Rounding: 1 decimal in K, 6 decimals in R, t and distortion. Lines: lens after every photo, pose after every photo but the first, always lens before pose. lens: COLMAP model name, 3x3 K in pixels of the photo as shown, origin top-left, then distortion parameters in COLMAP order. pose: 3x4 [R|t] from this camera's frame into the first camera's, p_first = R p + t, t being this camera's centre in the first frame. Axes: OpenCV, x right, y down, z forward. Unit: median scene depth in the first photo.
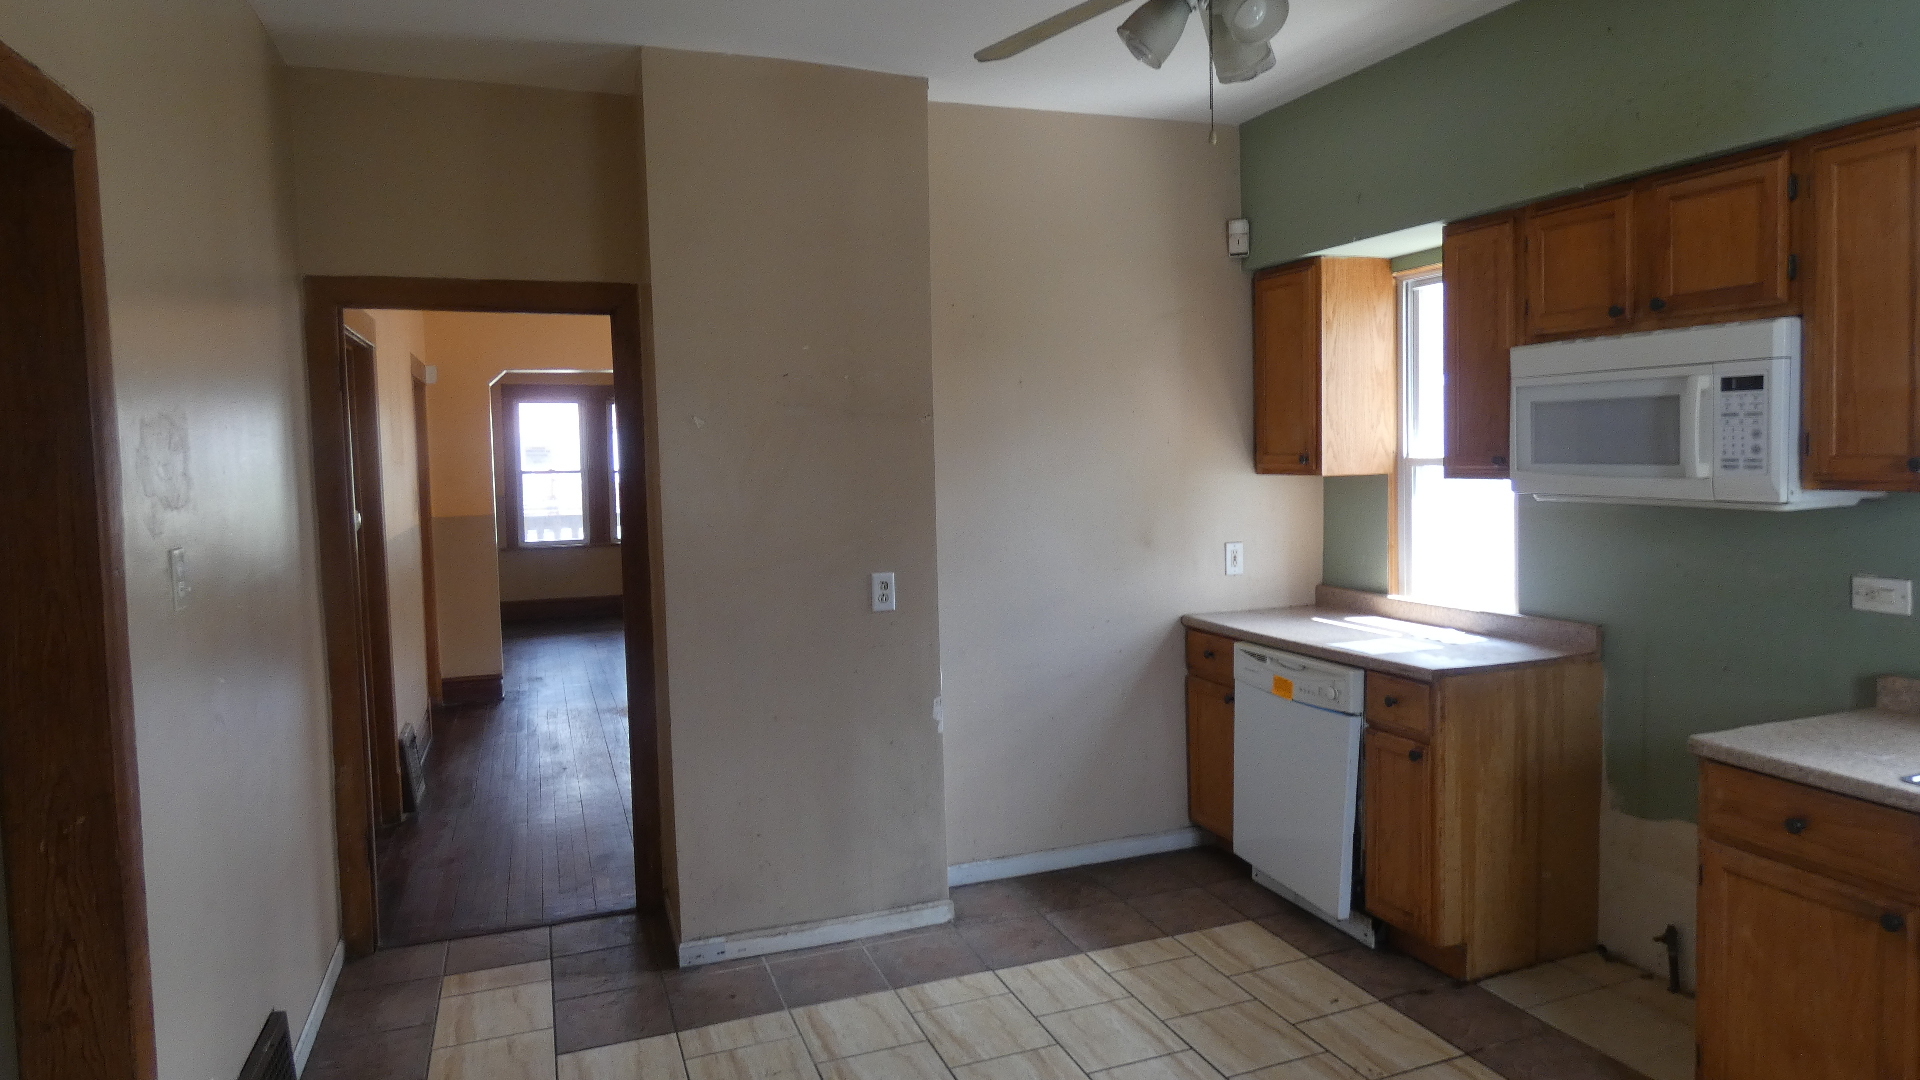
lens RADIAL K [[1169.4, 0, 969.5], [0, 1169.4, 534.0], [0, 0, 1]] dist [0.010236, -0.006267]
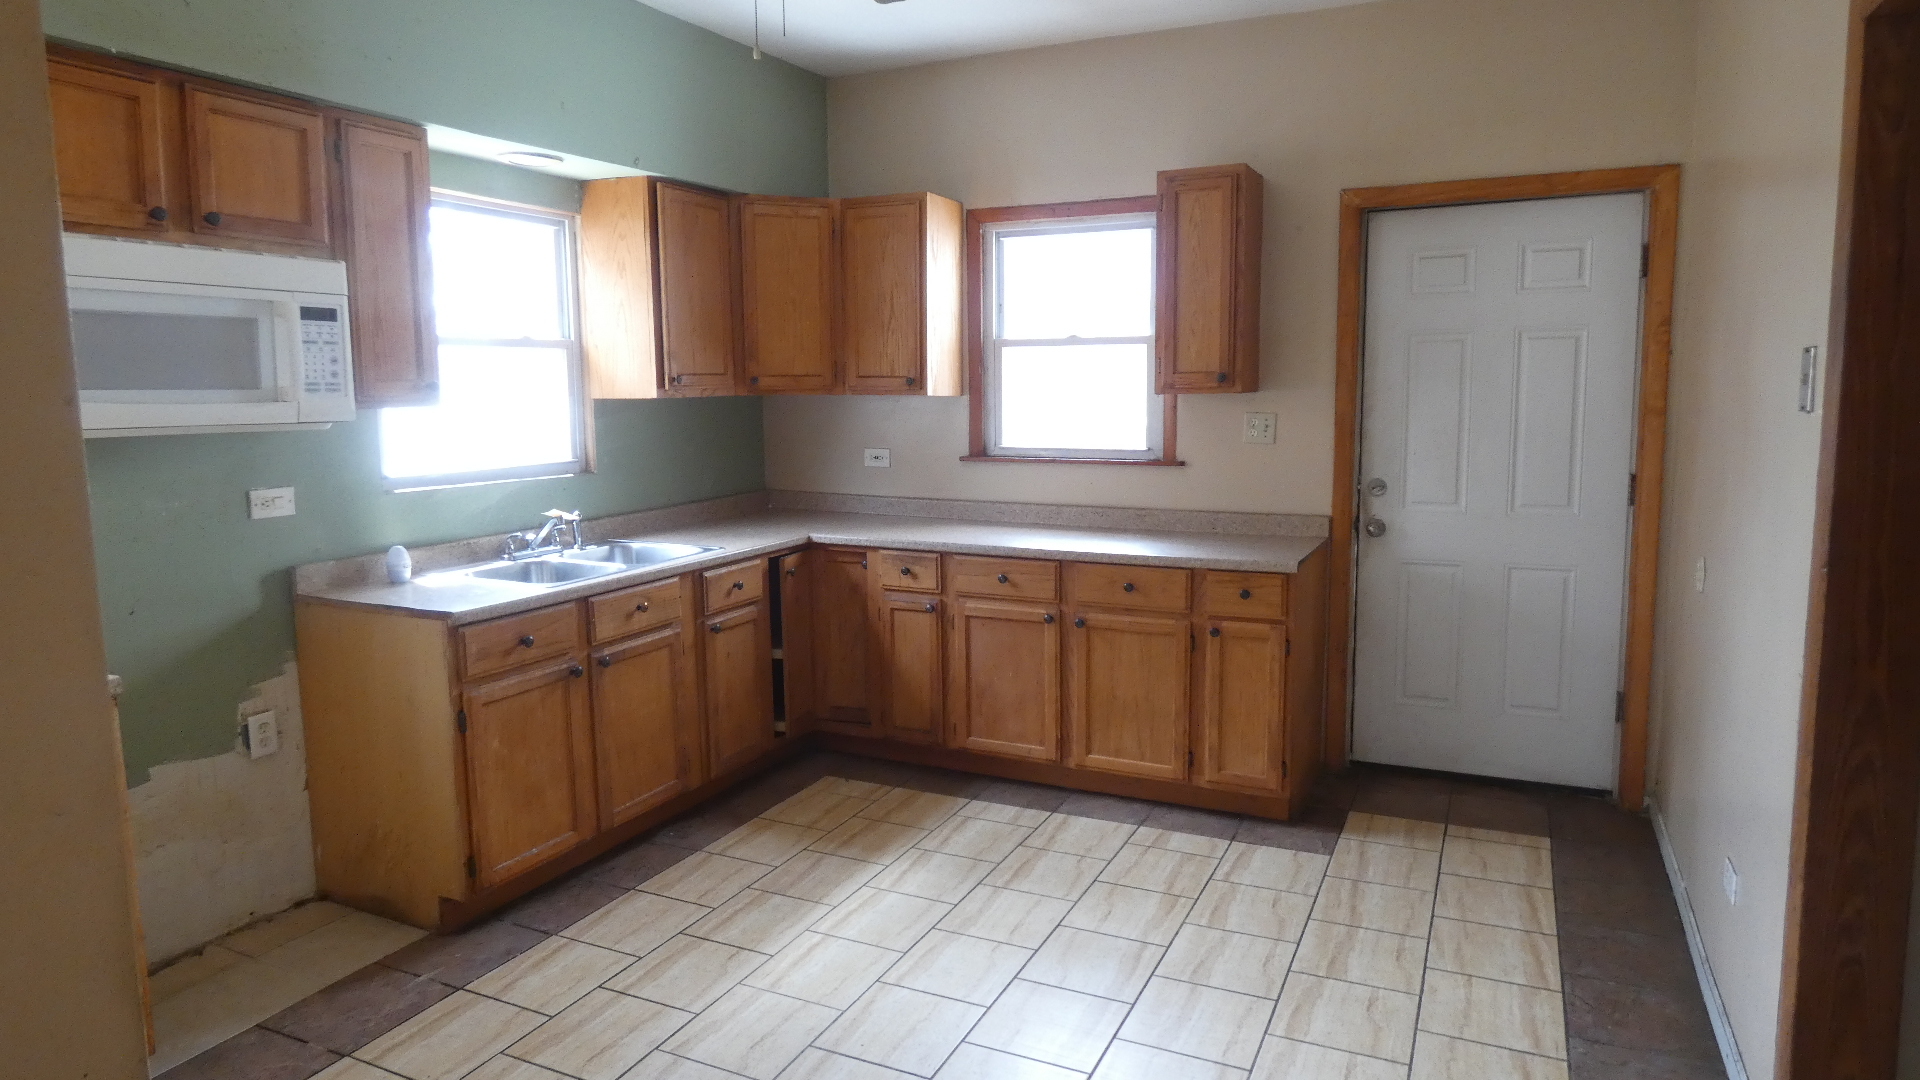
lens RADIAL K [[1169.4, 0, 962.1], [0, 1169.4, 526.7], [0, 0, 1]] dist [0.010236, -0.006267]
pose [[-0.691712, -0.062771, 0.719440, -0.562521], [0.073721, 0.984874, 0.156810, -0.059035], [-0.718401, 0.161505, -0.676621, 1.329479]]
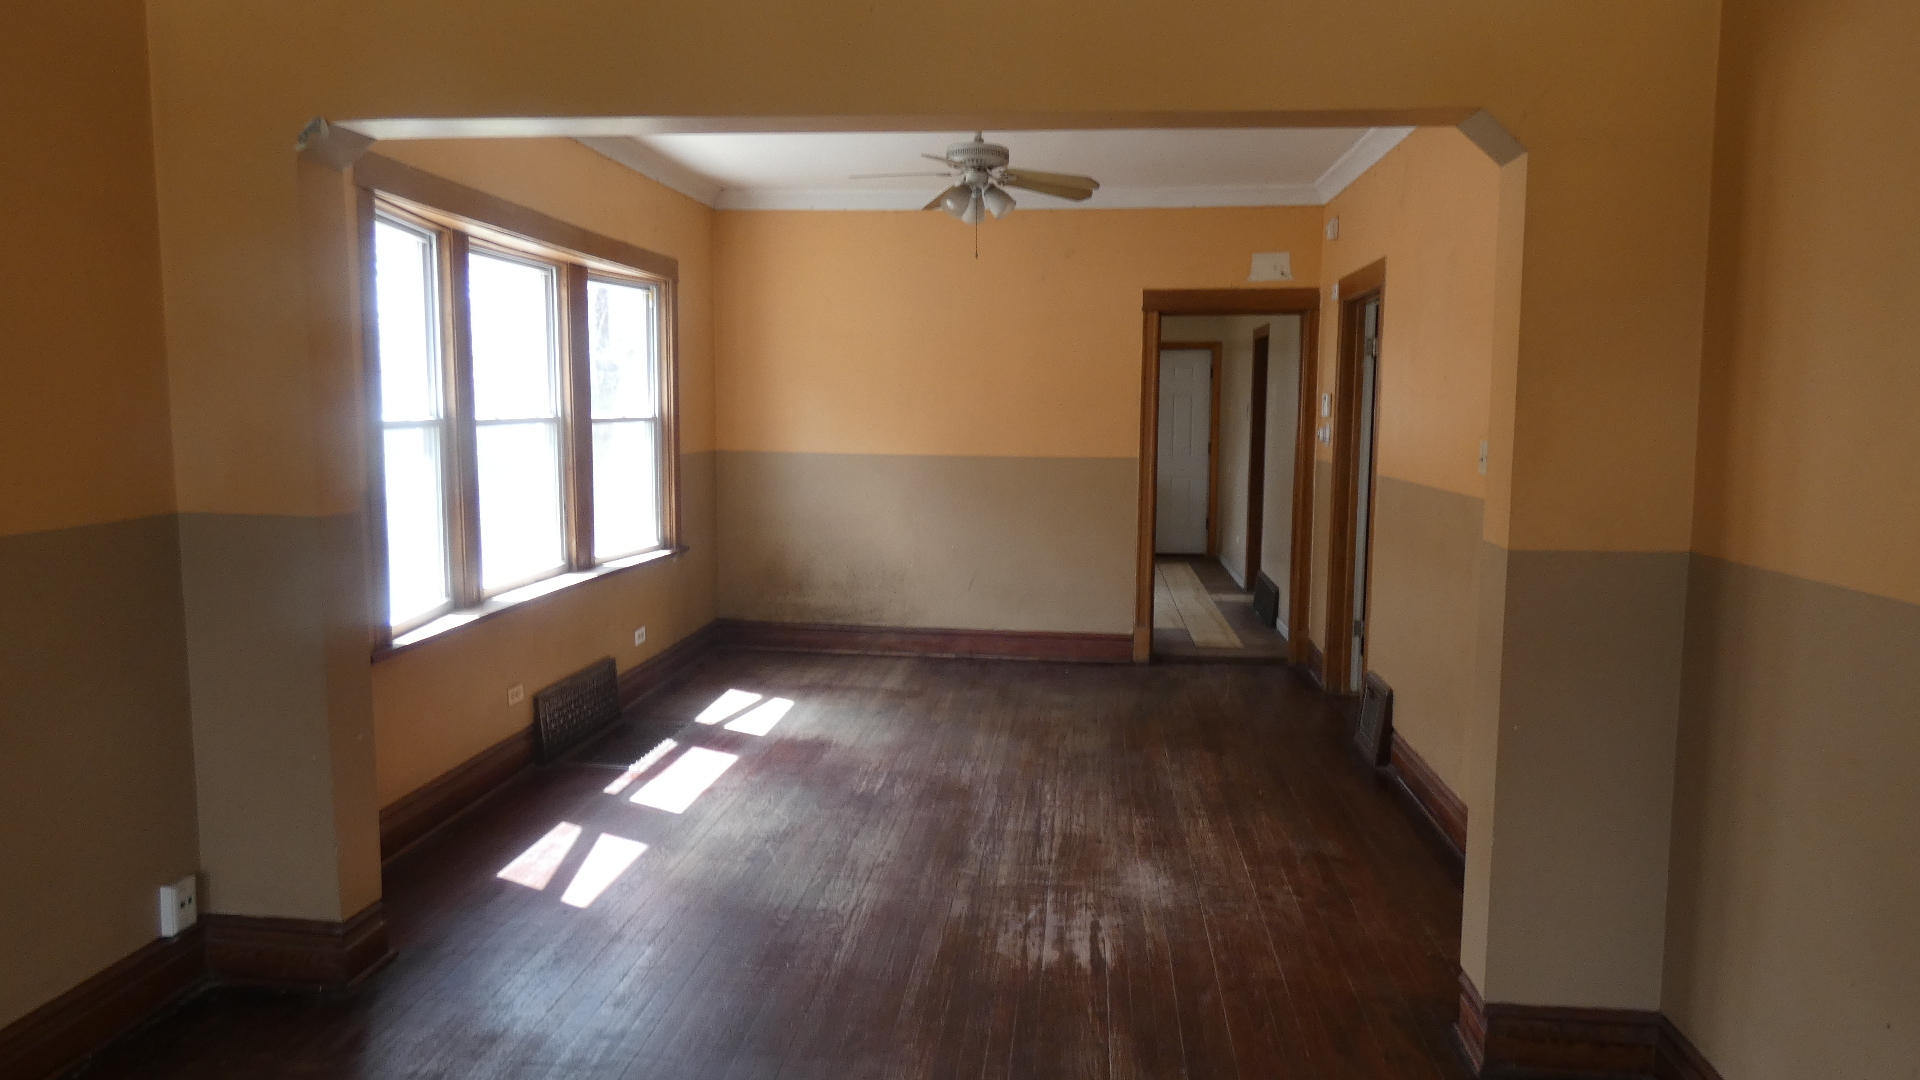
lens RADIAL K [[1169.4, 0, 959.6], [0, 1169.4, 537.8], [0, 0, 1]] dist [0.010236, -0.006267]
pose [[-0.887170, -0.039253, 0.459771, -1.288430], [0.041710, 0.985475, 0.164617, -0.243652], [-0.459555, 0.165221, -0.872646, 4.059385]]
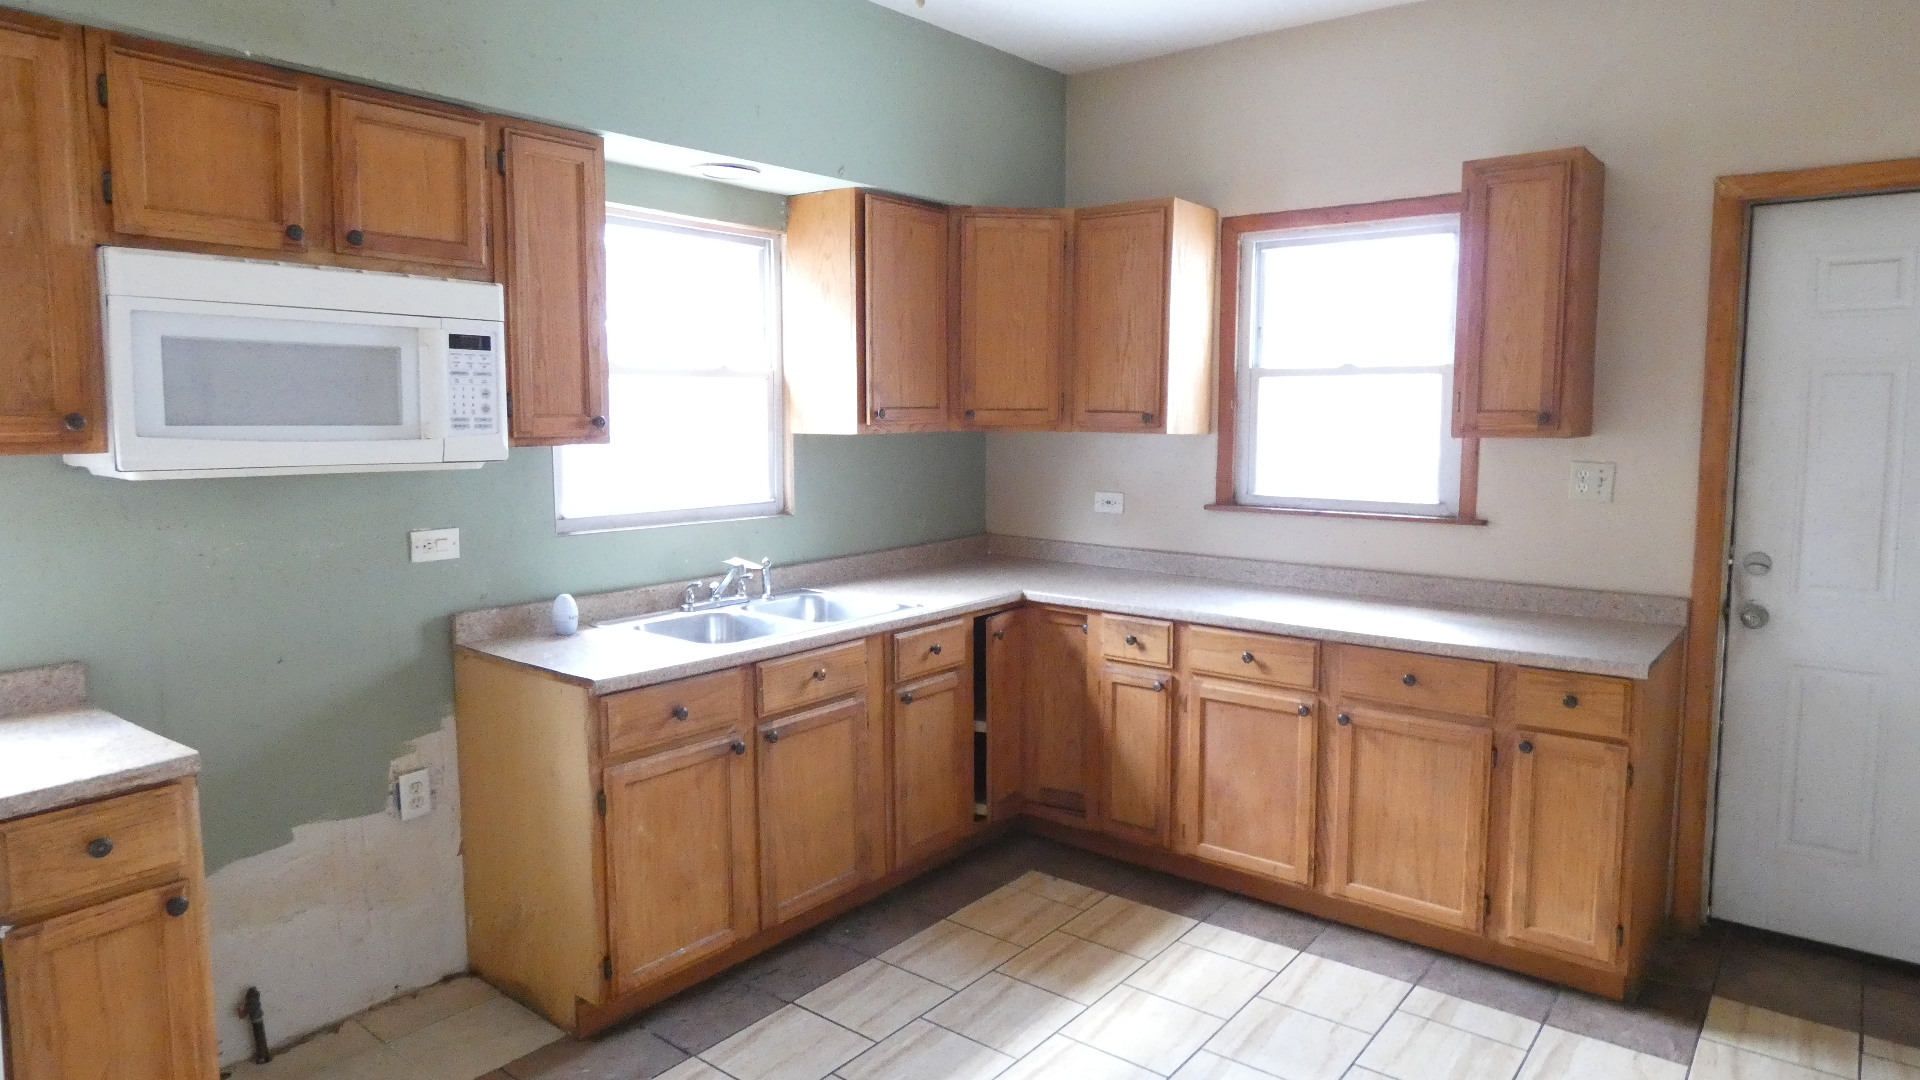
lens RADIAL K [[1169.4, 0, 956.0], [0, 1169.4, 533.4], [0, 0, 1]] dist [0.010236, -0.006267]
pose [[-0.510303, -0.071546, 0.857014, -0.414840], [0.070619, 0.989682, 0.124672, -0.061713], [-0.857091, 0.124142, -0.499985, 1.151120]]
